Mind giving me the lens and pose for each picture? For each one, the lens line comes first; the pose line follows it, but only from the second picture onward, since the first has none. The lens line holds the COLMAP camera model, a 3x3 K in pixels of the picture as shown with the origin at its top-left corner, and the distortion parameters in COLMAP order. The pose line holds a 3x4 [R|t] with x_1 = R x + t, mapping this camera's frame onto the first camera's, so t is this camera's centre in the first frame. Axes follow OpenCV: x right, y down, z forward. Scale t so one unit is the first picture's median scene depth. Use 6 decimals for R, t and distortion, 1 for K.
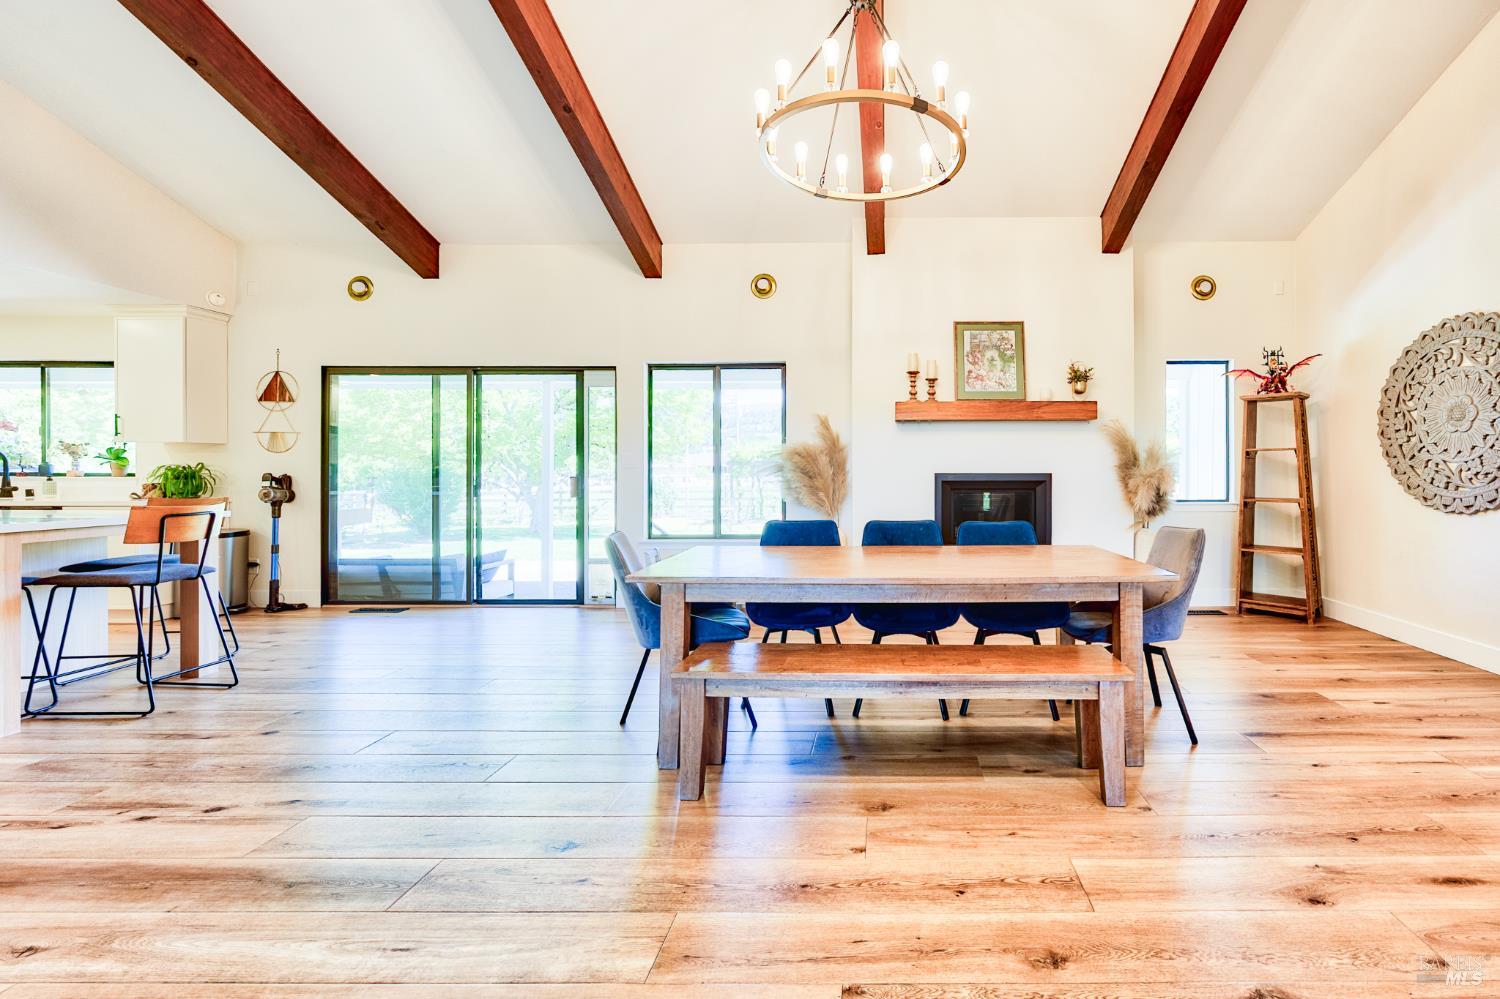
lens RADIAL K [[624.5, 0, 880.5], [0, 624.5, 476.6], [0, 0, 1]] dist [-0.000512, -0.000016]
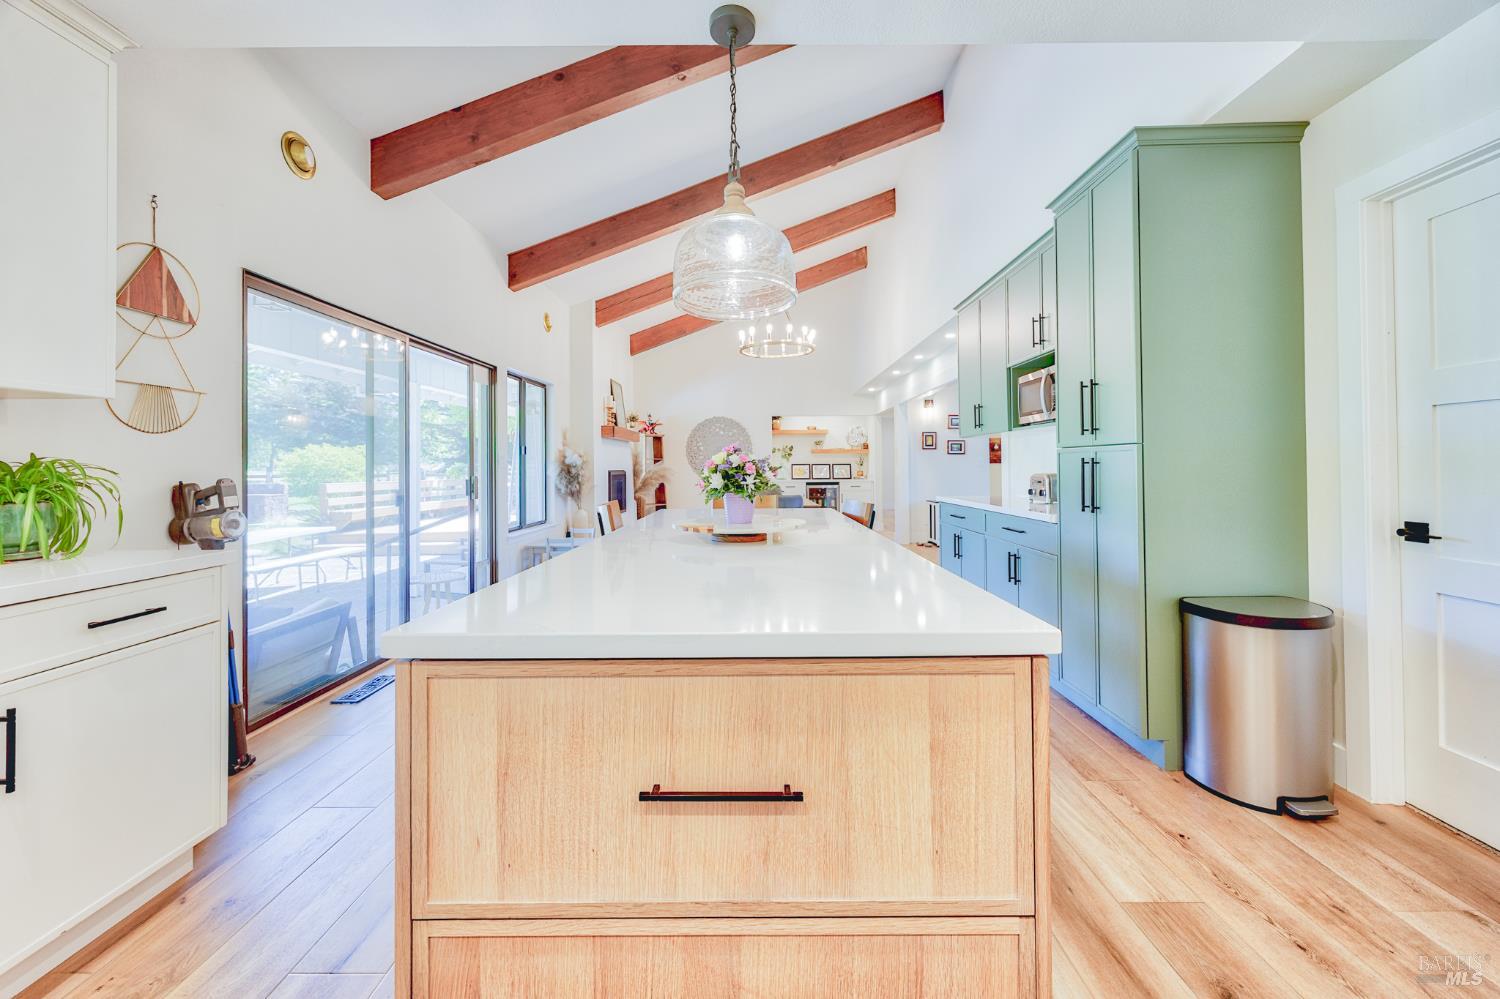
lens RADIAL K [[588.5, 0, 748.7], [0, 588.5, 463.1], [0, 0, 1]] dist [-0.004129, 0.000239]
pose [[0.018687, 0.006844, 0.999802, -1.412809], [0.014982, 0.999862, -0.007125, -0.008784], [-0.999713, 0.015113, 0.018582, 0.600703]]
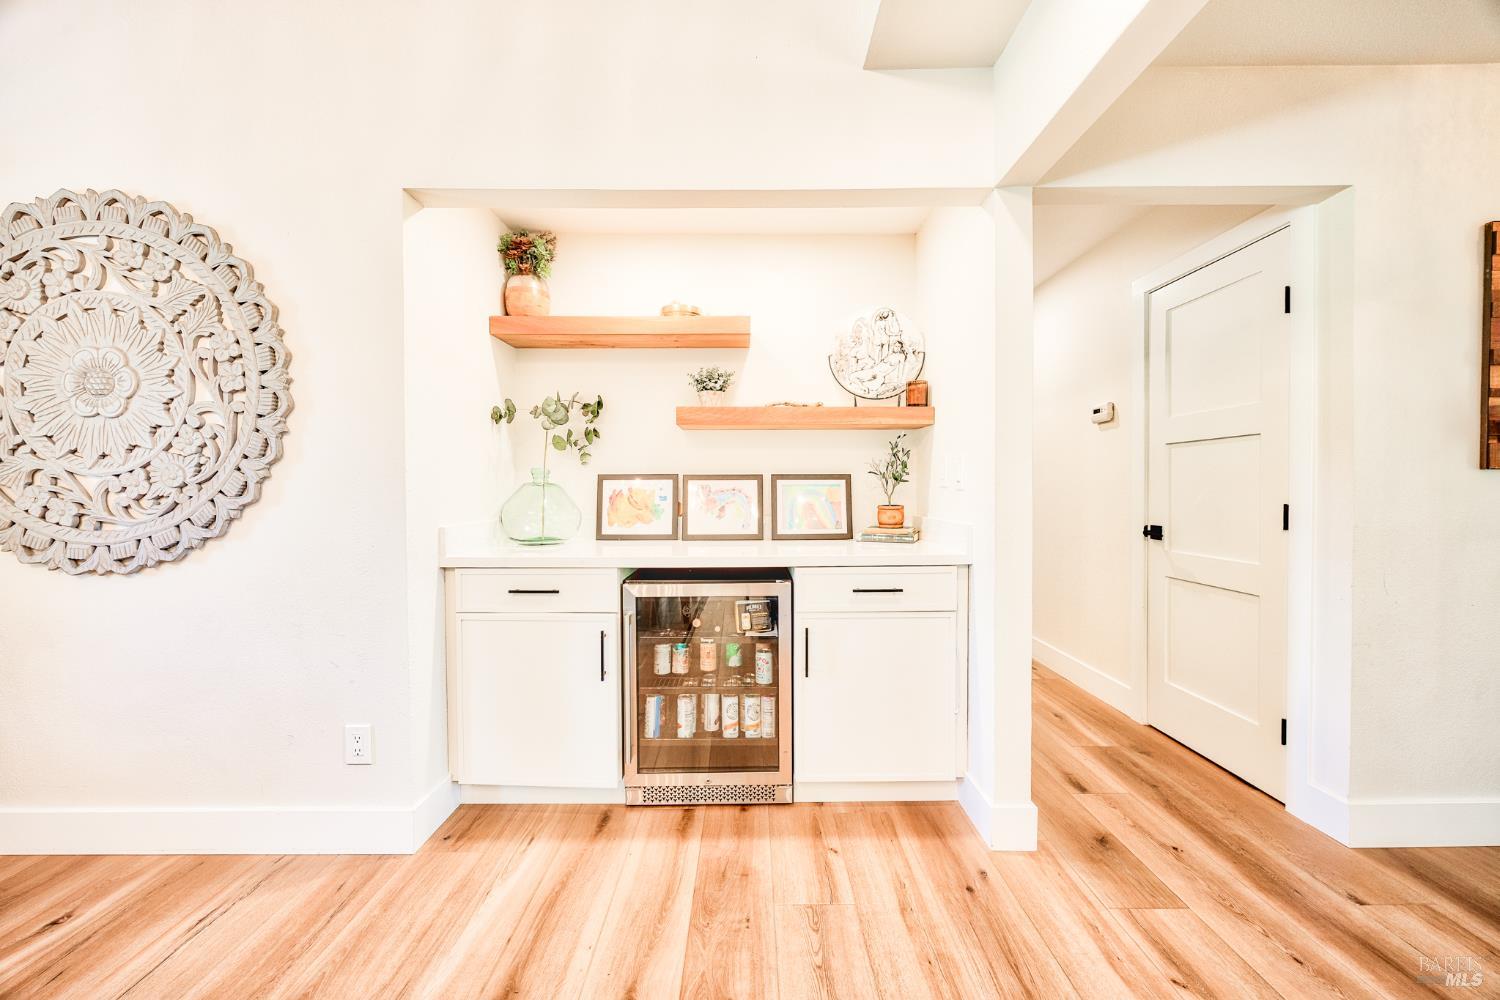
lens RADIAL K [[588.5, 0, 766.3], [0, 588.5, 498.5], [0, 0, 1]] dist [-0.004129, 0.000239]
pose [[-0.003243, -0.017514, 0.999841, 0.318906], [0.013200, 0.999759, 0.017555, -0.004539], [-0.999908, 0.013254, -0.003011, 0.330203]]
